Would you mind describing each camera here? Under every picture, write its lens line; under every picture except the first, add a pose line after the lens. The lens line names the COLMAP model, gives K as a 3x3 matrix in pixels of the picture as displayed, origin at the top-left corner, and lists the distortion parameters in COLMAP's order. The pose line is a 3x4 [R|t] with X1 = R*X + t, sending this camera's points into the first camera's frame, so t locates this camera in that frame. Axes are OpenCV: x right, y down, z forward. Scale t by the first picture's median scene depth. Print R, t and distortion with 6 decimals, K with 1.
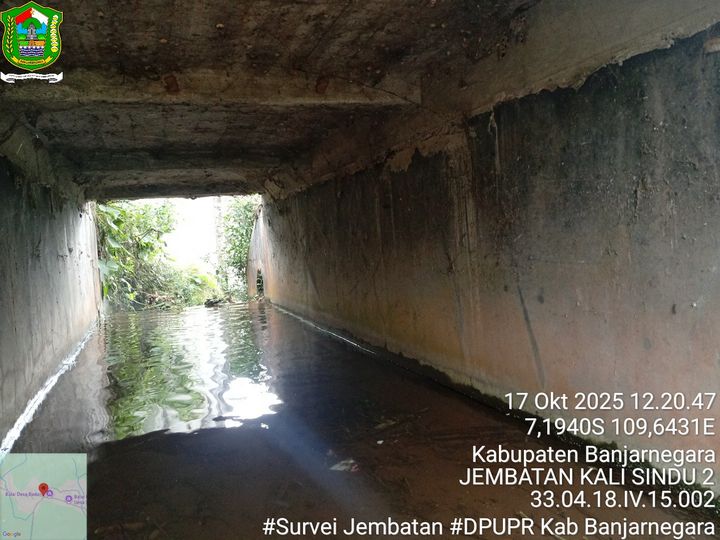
lens RADIAL K [[550.0, 0, 359.7], [0, 550.0, 273.3], [0, 0, 1]] dist [0.090440, -0.177026]
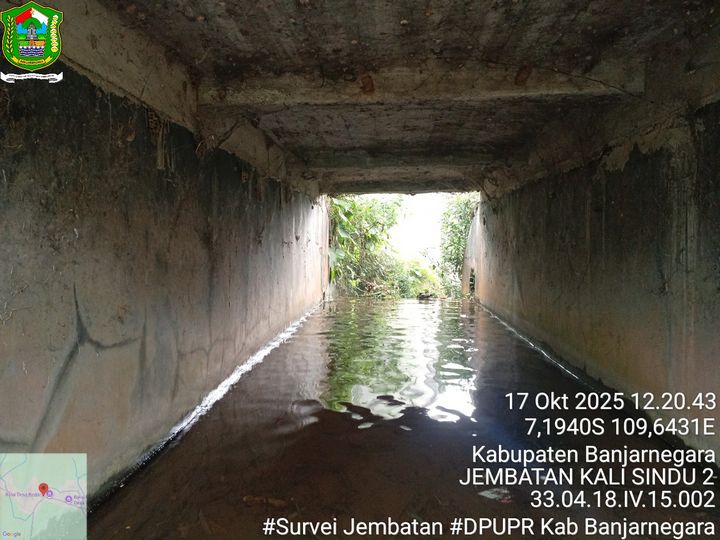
lens RADIAL K [[550.0, 0, 359.1], [0, 550.0, 271.5], [0, 0, 1]] dist [0.090440, -0.177026]
pose [[0.911833, 0.086355, -0.401378, 0.067958], [-0.084777, 0.996163, 0.021729, -0.011861], [0.401714, 0.014215, 0.915655, 0.044268]]
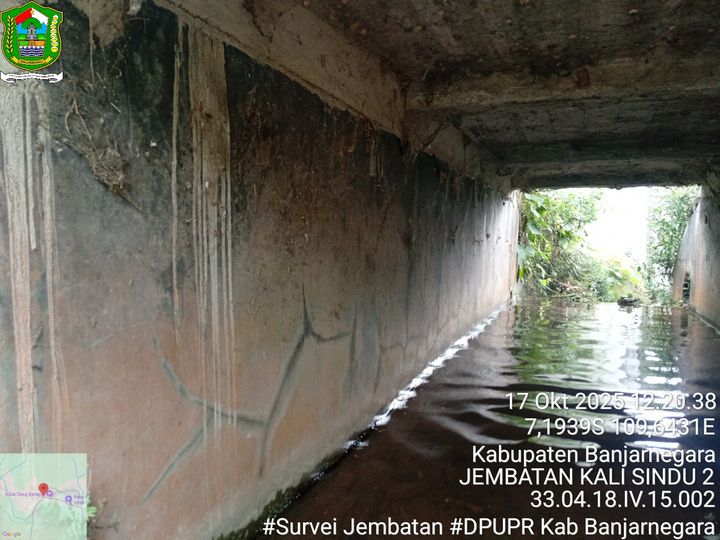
lens RADIAL K [[550.0, 0, 360.2], [0, 550.0, 273.2], [0, 0, 1]] dist [0.090440, -0.177026]
pose [[0.735266, 0.125938, -0.665975, 0.047449], [-0.107773, 0.991808, 0.068567, -0.022100], [0.669155, 0.021359, 0.742816, 0.025079]]
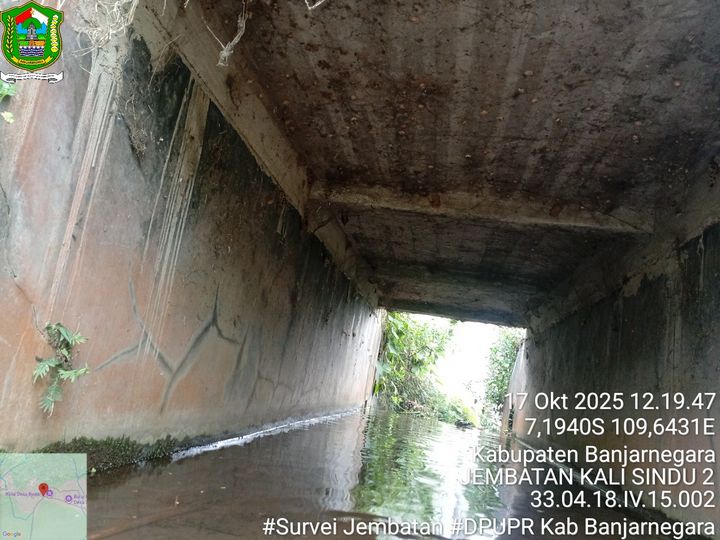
lens RADIAL K [[550.0, 0, 356.7], [0, 550.0, 272.4], [0, 0, 1]] dist [0.090440, -0.177026]
pose [[0.850941, 0.117326, -0.511990, 0.160072], [-0.254779, 0.944586, -0.206990, 0.119089], [0.459333, 0.306580, 0.833680, -0.125532]]
